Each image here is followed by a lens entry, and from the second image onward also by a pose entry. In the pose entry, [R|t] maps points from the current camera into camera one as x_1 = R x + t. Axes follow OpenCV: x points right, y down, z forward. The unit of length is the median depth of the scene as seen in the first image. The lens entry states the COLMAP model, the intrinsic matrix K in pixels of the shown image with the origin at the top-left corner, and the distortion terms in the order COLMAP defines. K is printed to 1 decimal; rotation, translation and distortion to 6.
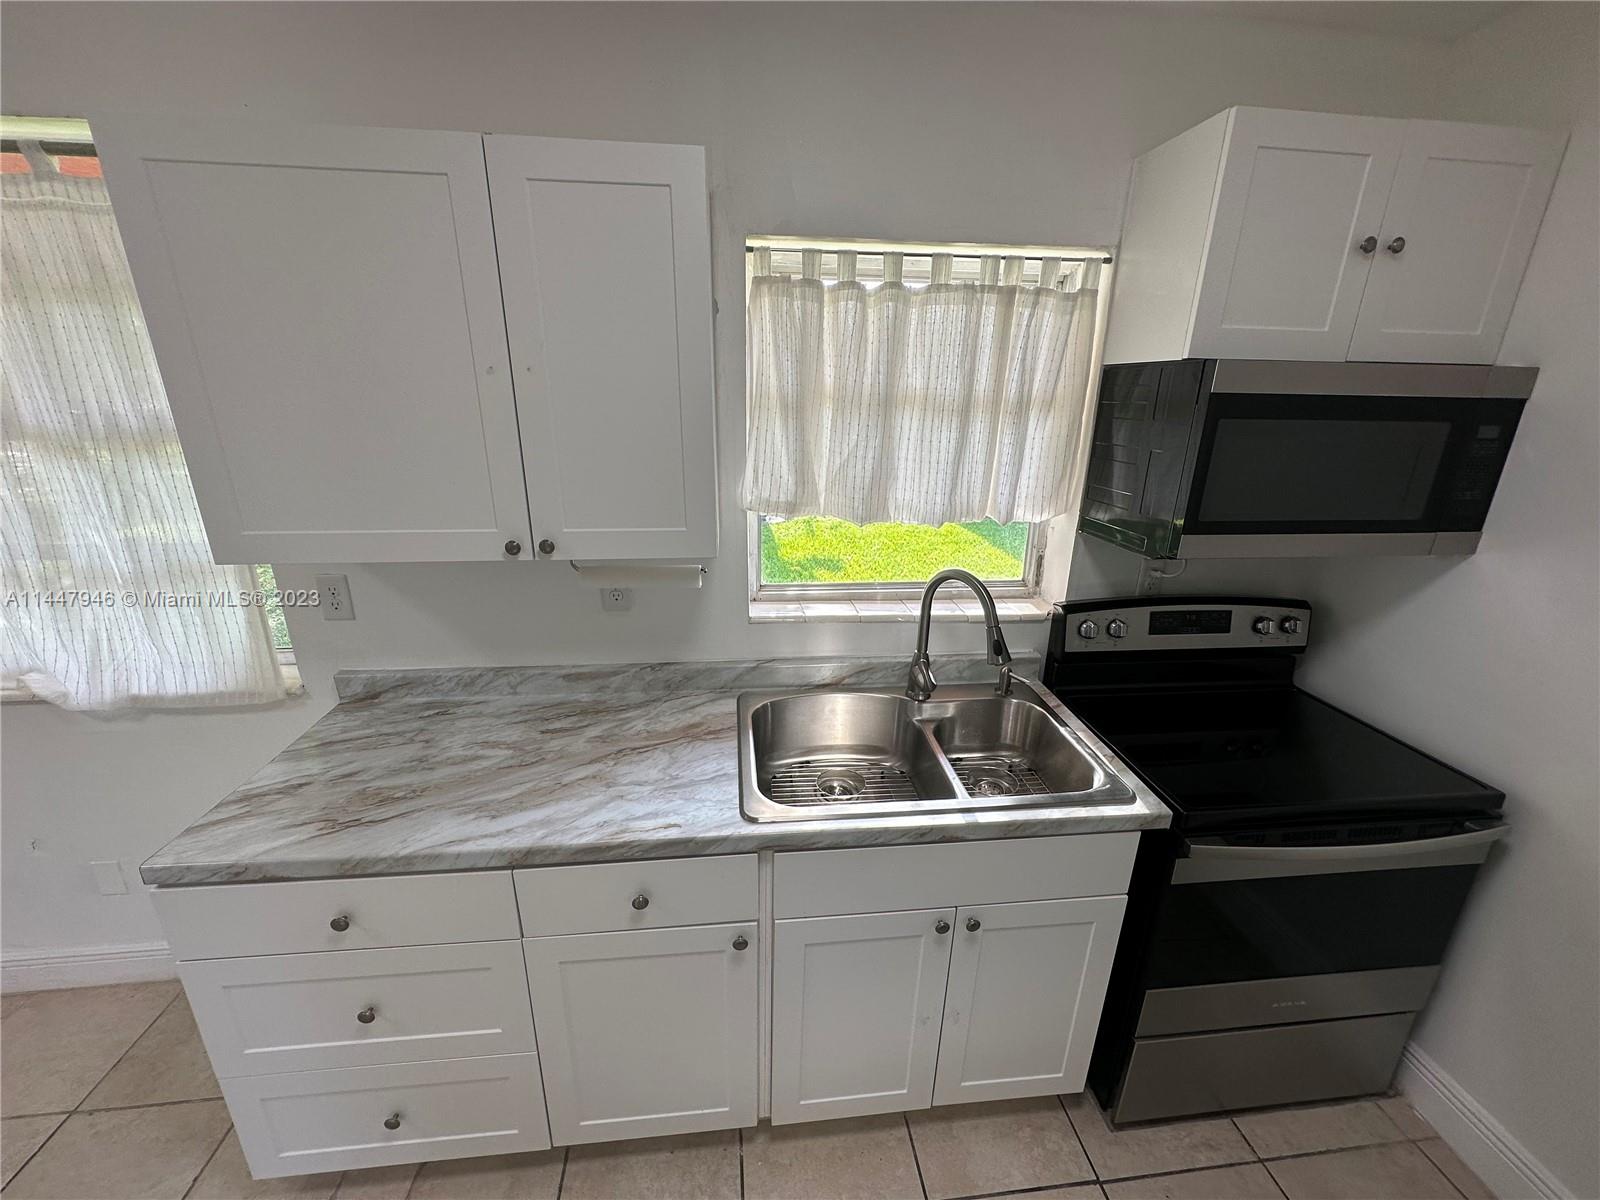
lens RADIAL K [[639.1, 0, 804.0], [0, 639.1, 599.0], [0, 0, 1]] dist [-0.001412, 0.001130]
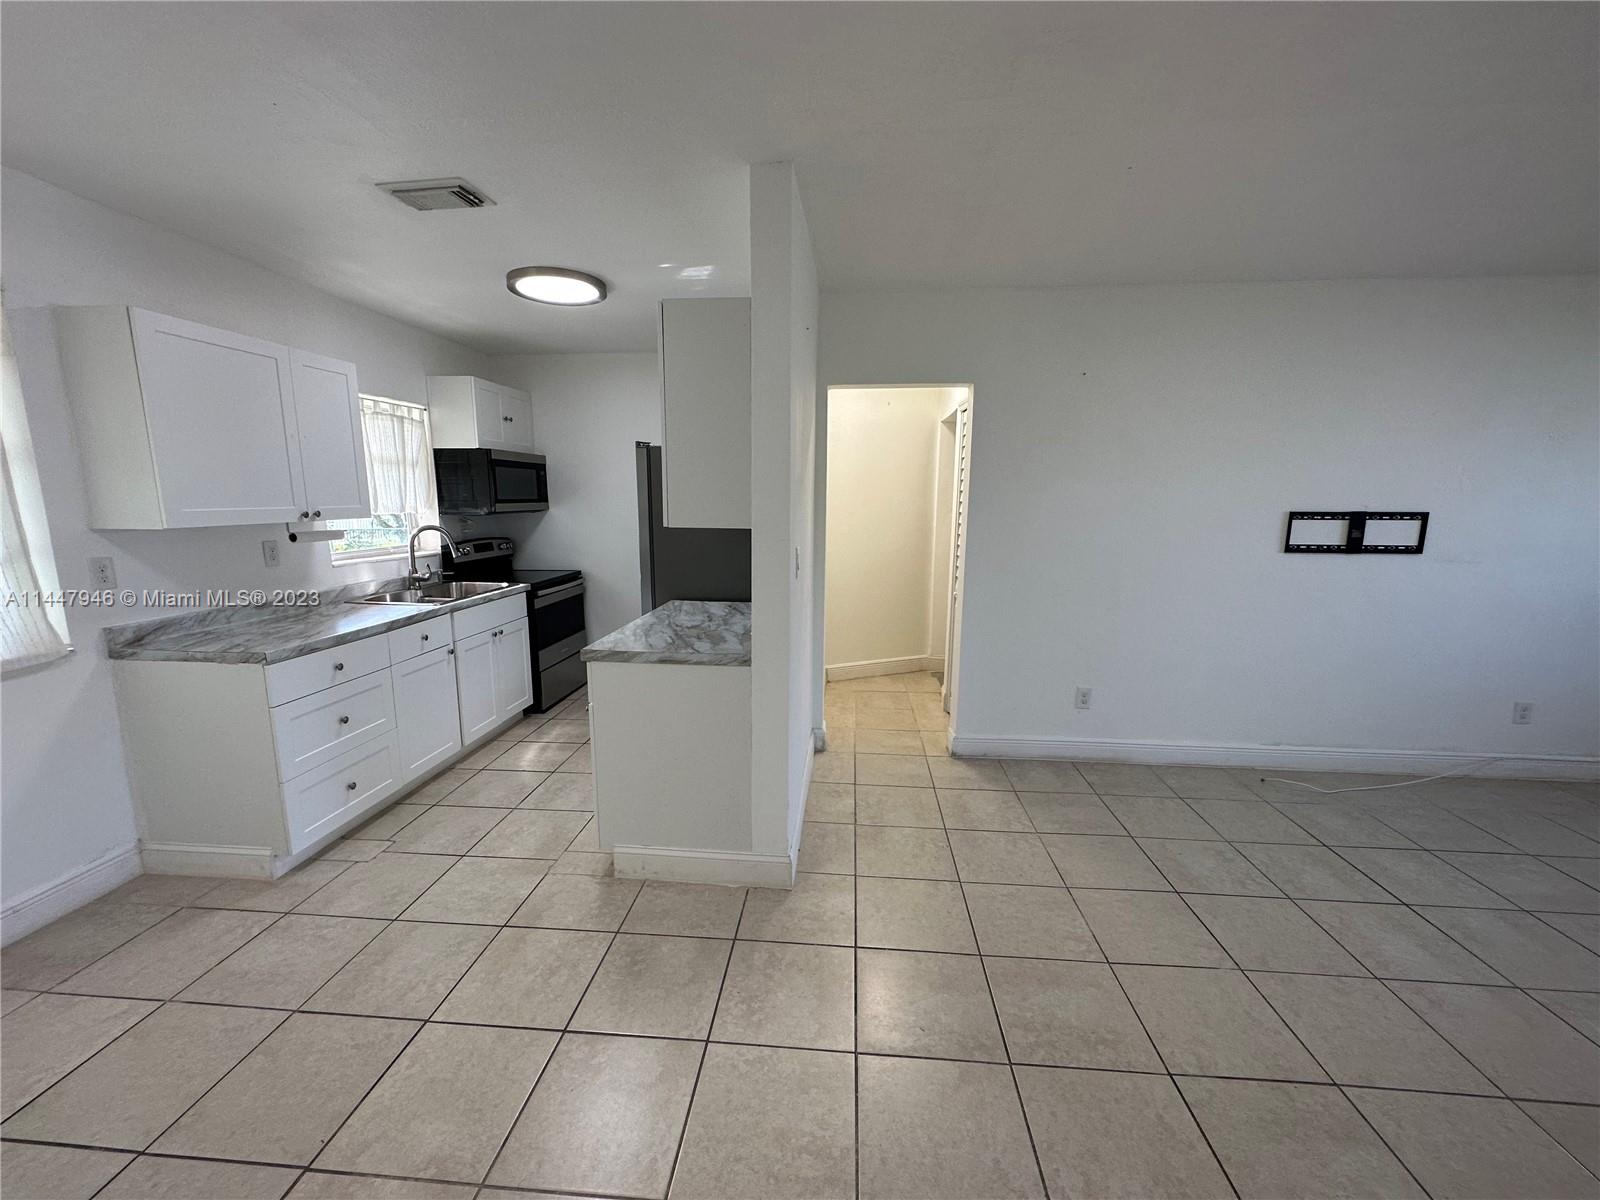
lens RADIAL K [[639.1, 0, 799.8], [0, 639.1, 599.2], [0, 0, 1]] dist [-0.001412, 0.001130]
pose [[0.197441, -0.172883, 0.964950, -1.863940], [0.302307, 0.947092, 0.107828, 0.382790], [-0.932538, 0.270421, 0.239259, -0.837981]]
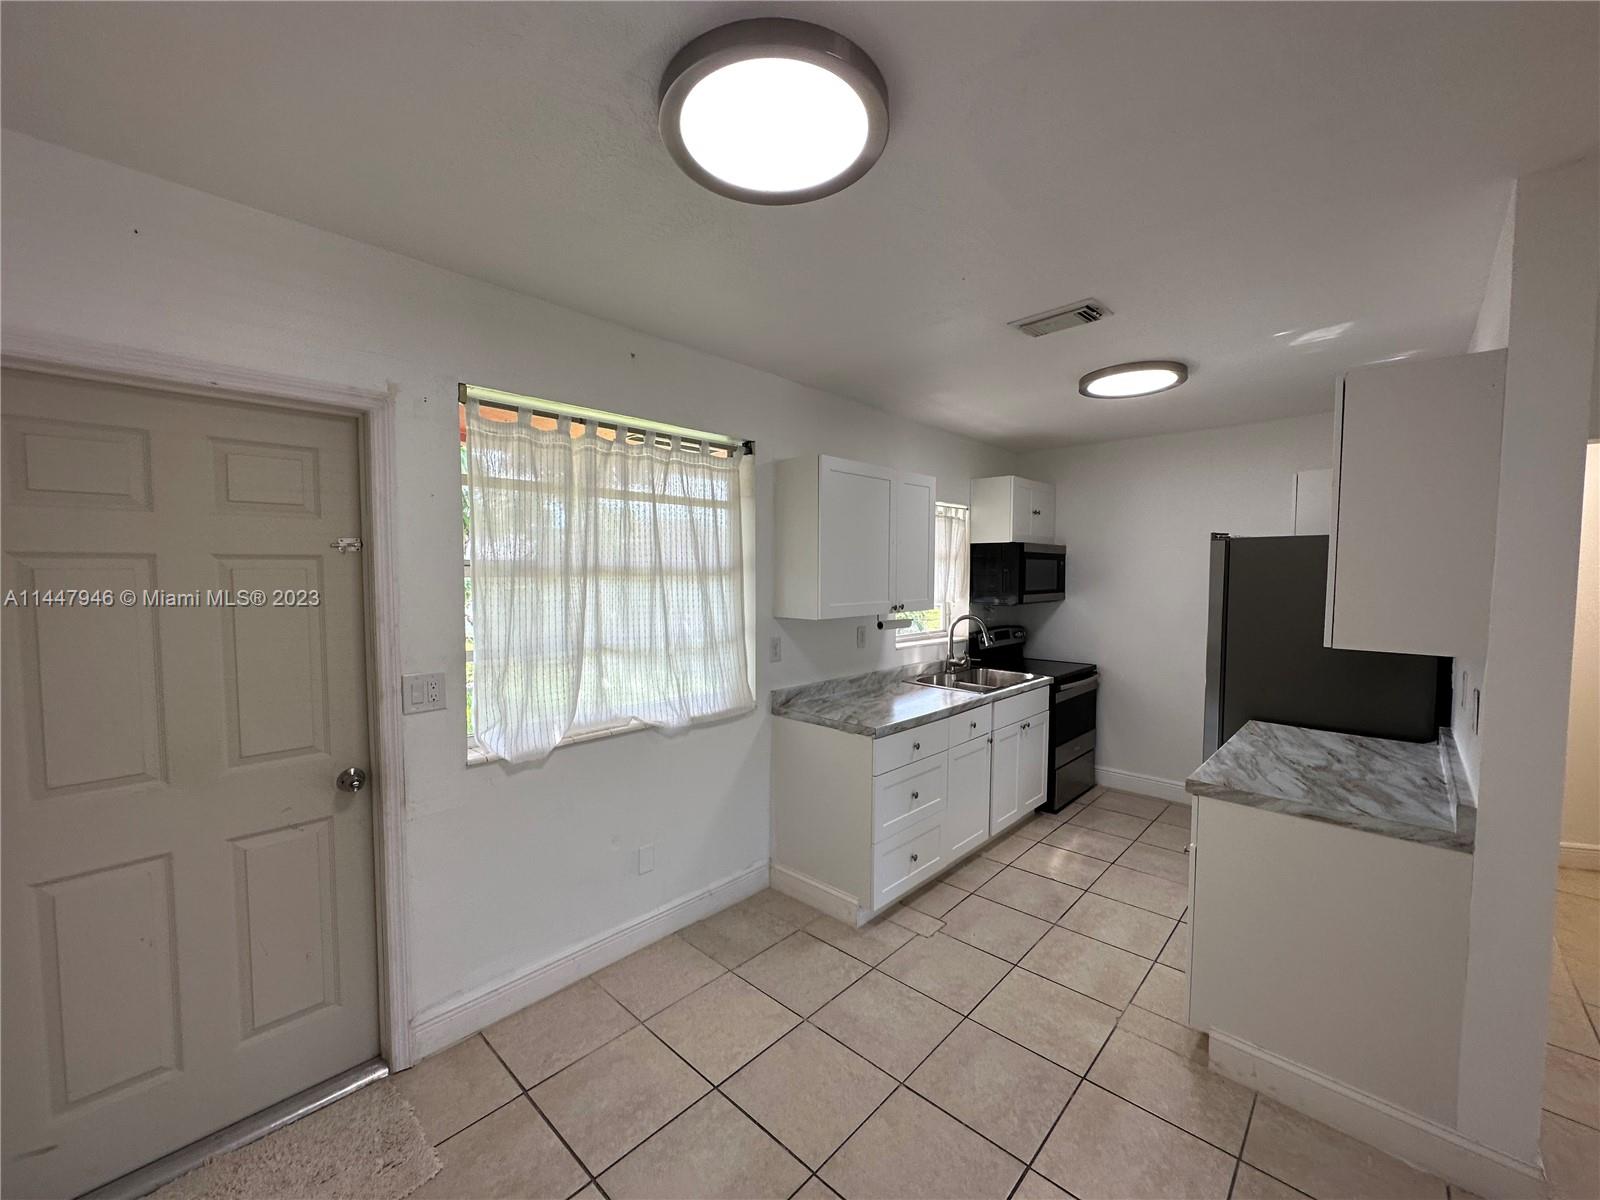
lens RADIAL K [[639.1, 0, 799.0], [0, 639.1, 598.1], [0, 0, 1]] dist [-0.001412, 0.001130]
pose [[0.760856, -0.041595, 0.647586, -1.966441], [0.208164, 0.960849, -0.182858, 0.221117], [-0.614626, 0.273933, 0.739727, -0.548766]]
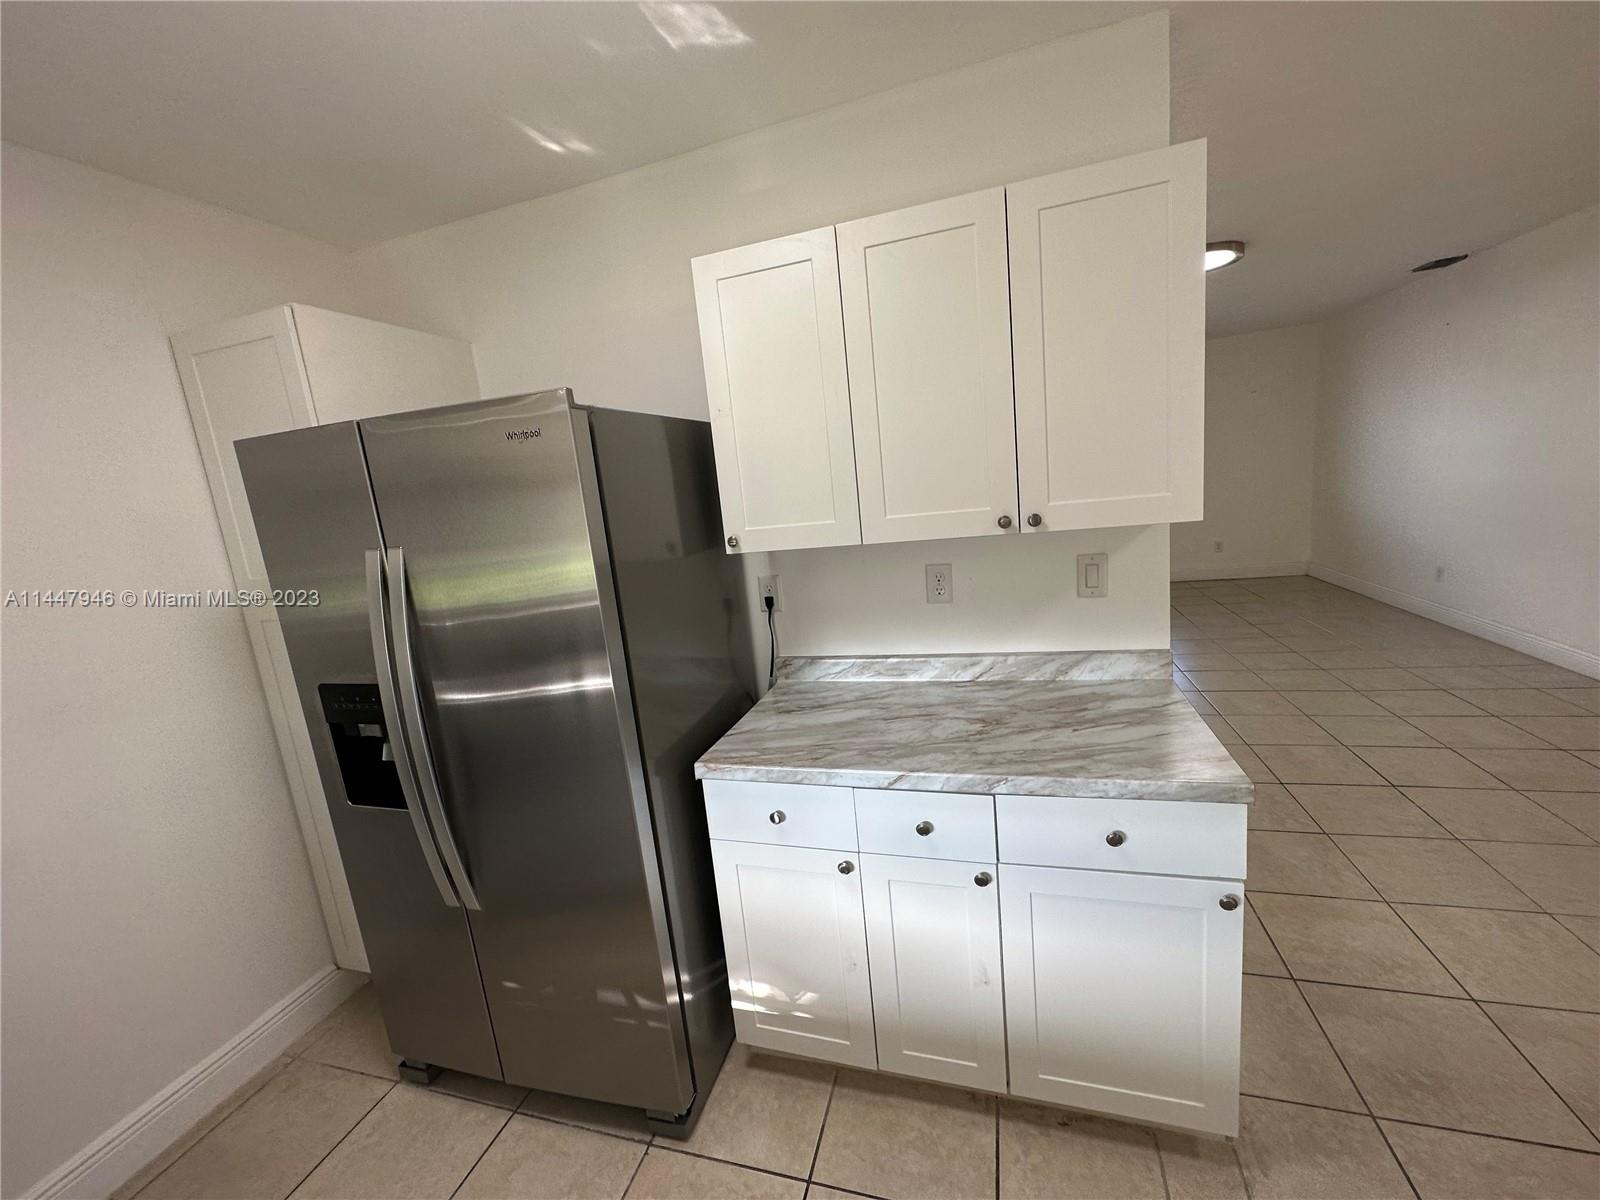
lens RADIAL K [[639.1, 0, 799.7], [0, 639.1, 597.8], [0, 0, 1]] dist [-0.001412, 0.001130]
pose [[-0.914005, 0.002924, 0.405693, -0.368309], [0.205631, 0.865350, 0.457039, -0.133278], [-0.349730, 0.501159, -0.791536, 0.683876]]
